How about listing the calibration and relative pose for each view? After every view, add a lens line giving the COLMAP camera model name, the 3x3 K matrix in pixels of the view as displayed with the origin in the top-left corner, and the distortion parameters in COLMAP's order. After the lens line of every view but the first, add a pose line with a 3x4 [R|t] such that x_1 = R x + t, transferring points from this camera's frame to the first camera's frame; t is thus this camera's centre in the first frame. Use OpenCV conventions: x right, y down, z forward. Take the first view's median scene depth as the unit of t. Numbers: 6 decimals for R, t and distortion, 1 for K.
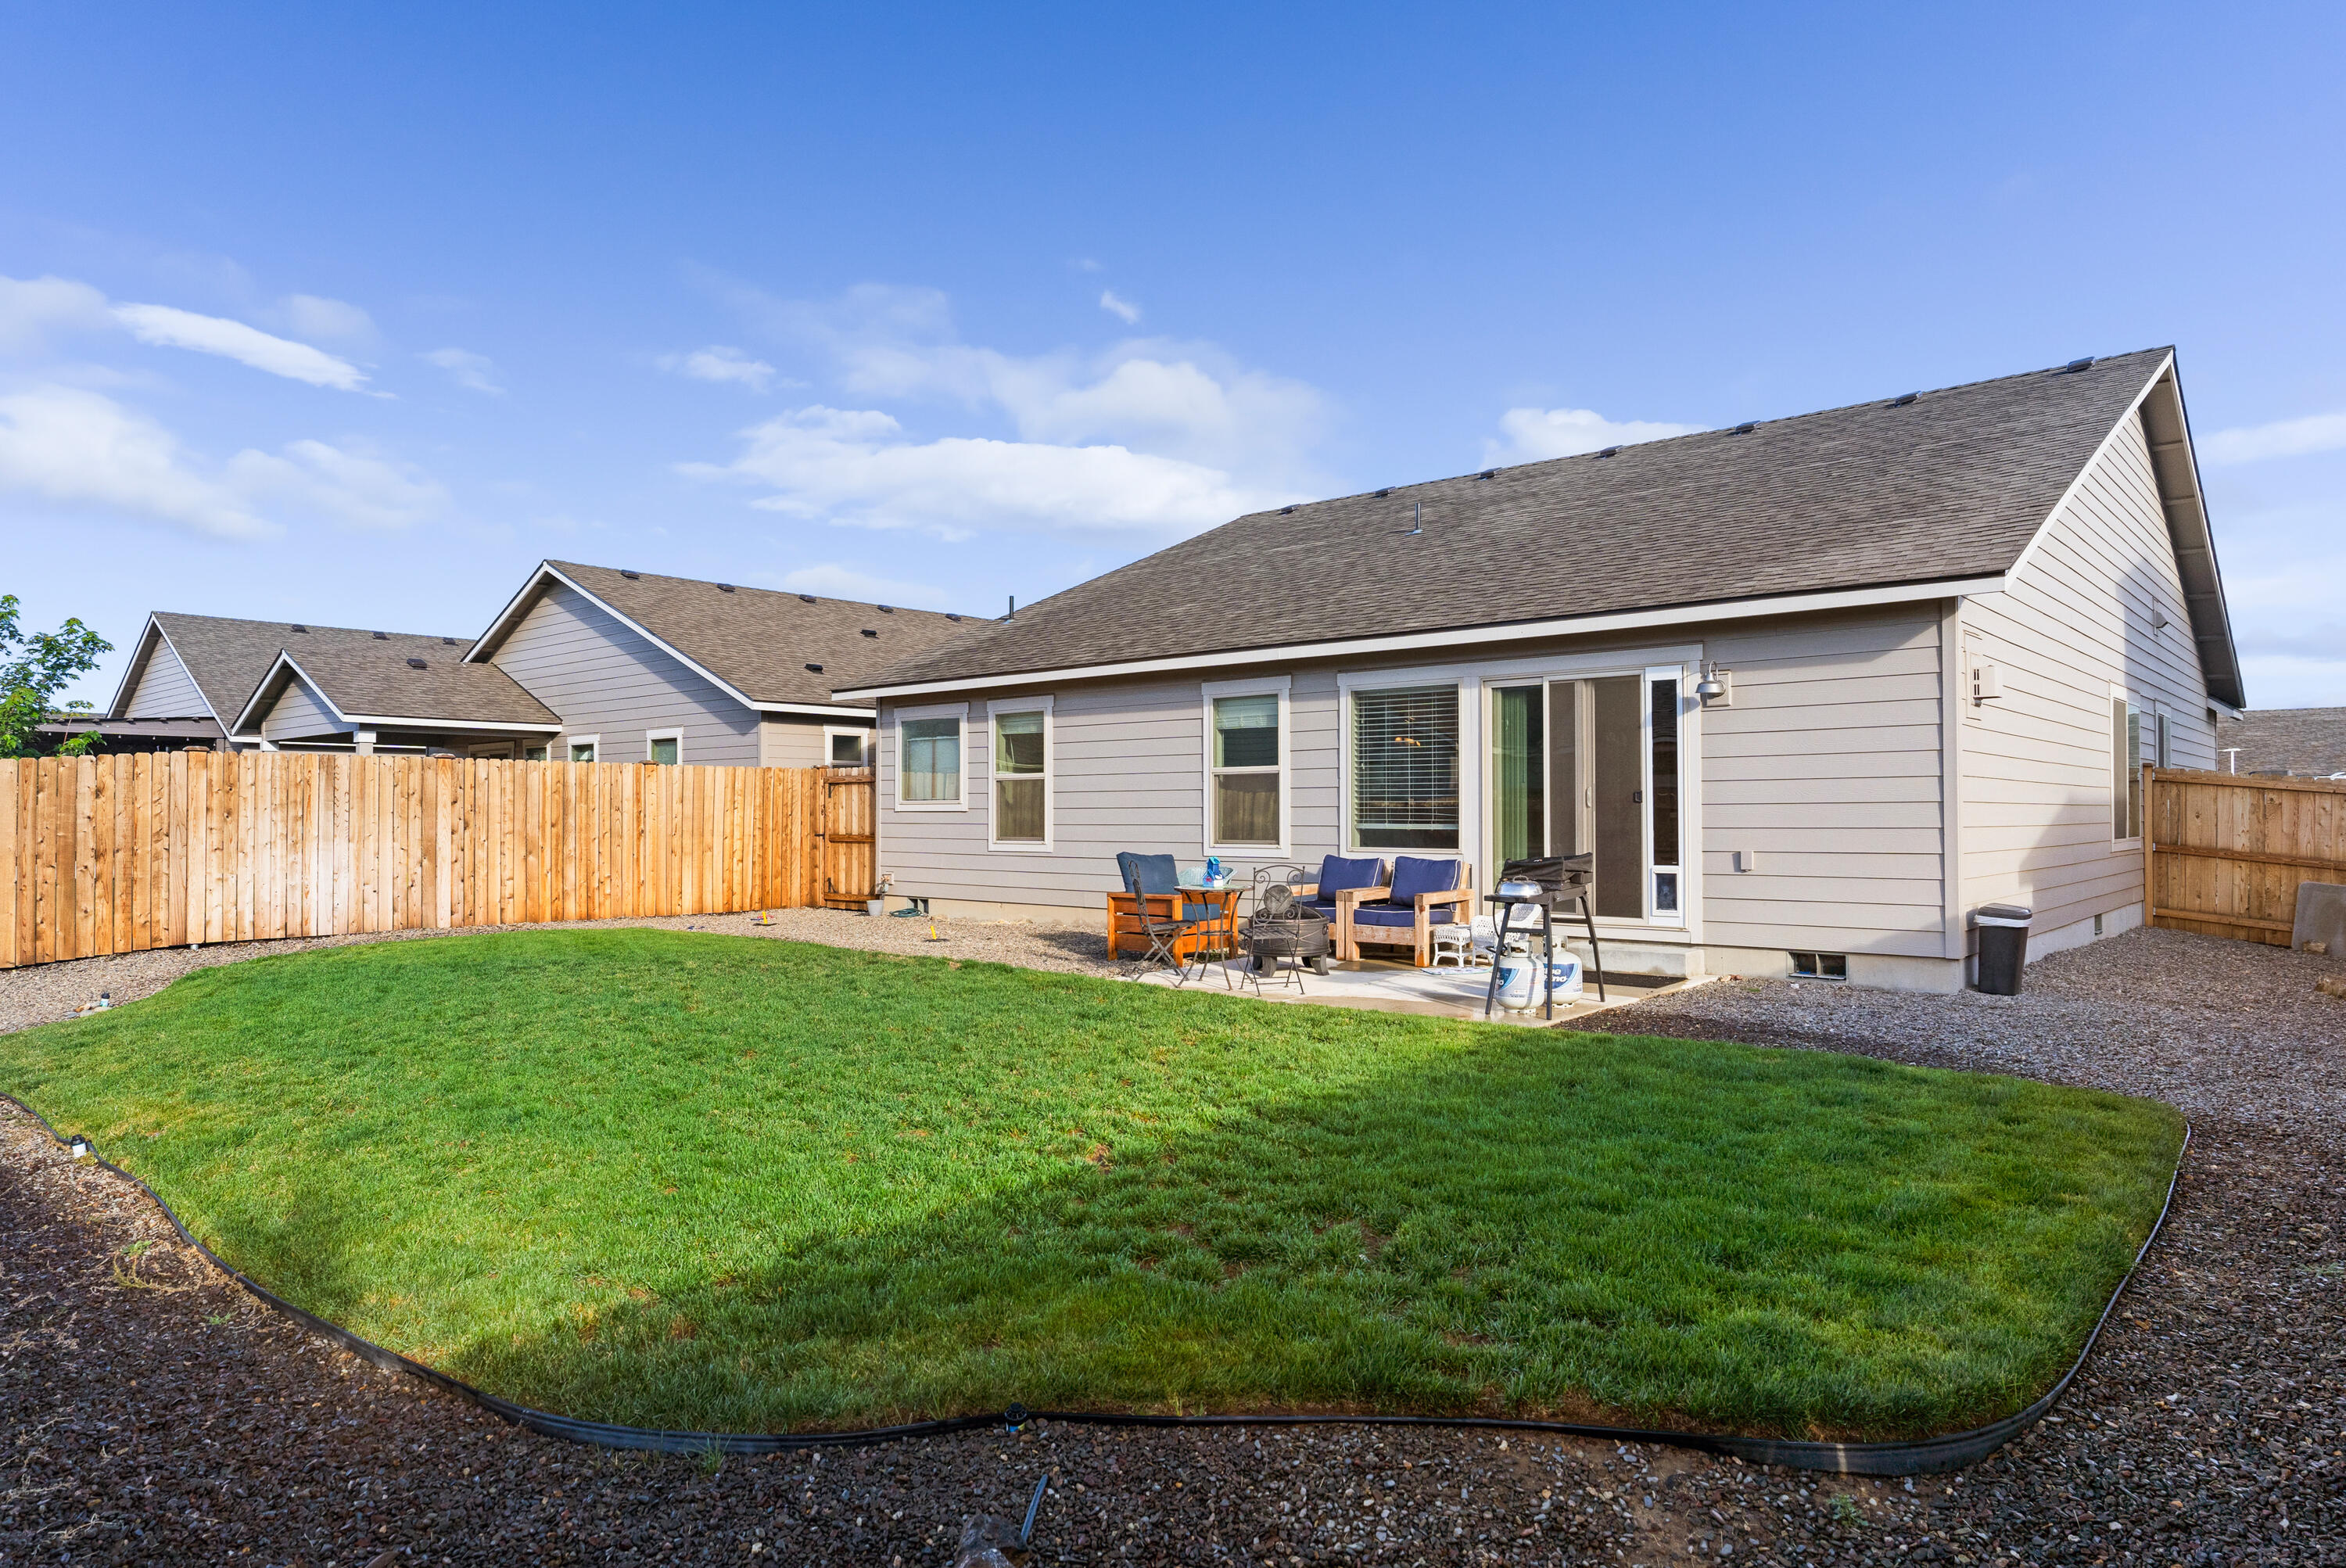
lens RADIAL K [[1376.6, 0, 1150.5], [0, 1376.6, 794.0], [0, 0, 1]] dist [0.000537, 0.001488]
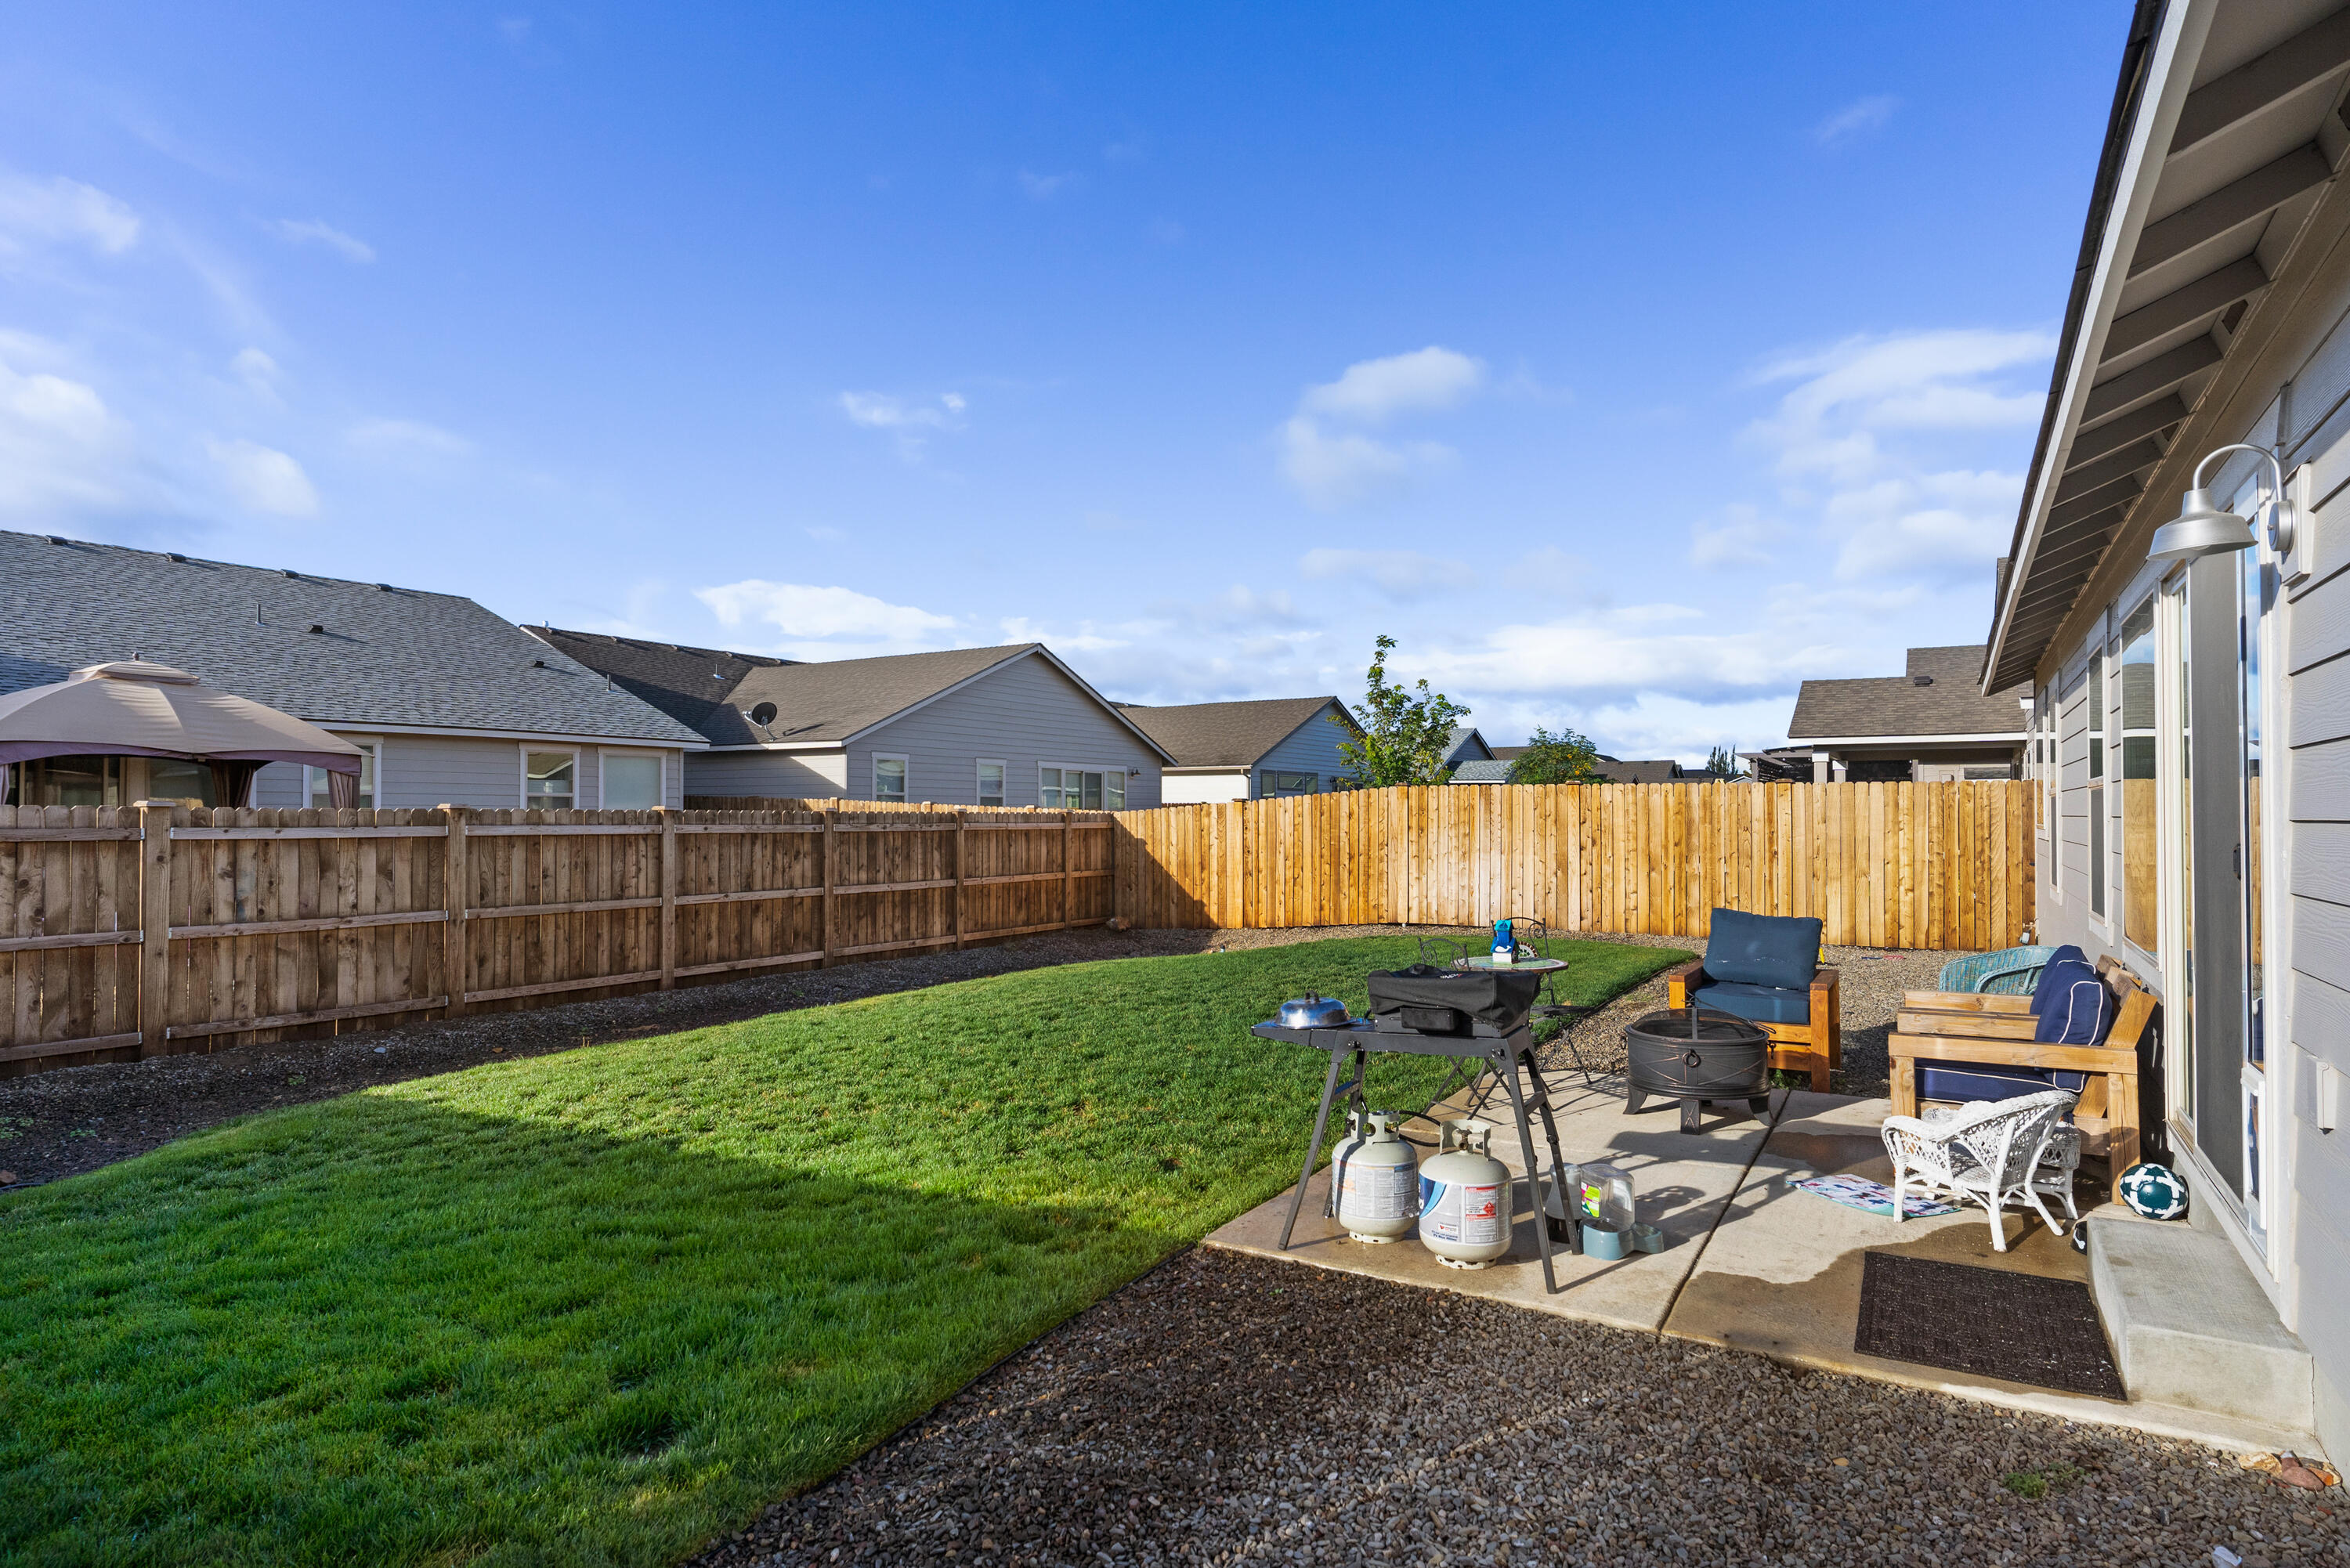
lens RADIAL K [[1253.7, 0, 1228.8], [0, 1253.7, 802.8], [0, 0, 1]] dist [-0.014128, 0.000217]
pose [[0.204280, -0.004973, -0.978900, 0.455610], [0.011183, 0.999934, -0.002746, -0.010956], [0.978849, -0.010386, 0.204322, 0.492635]]
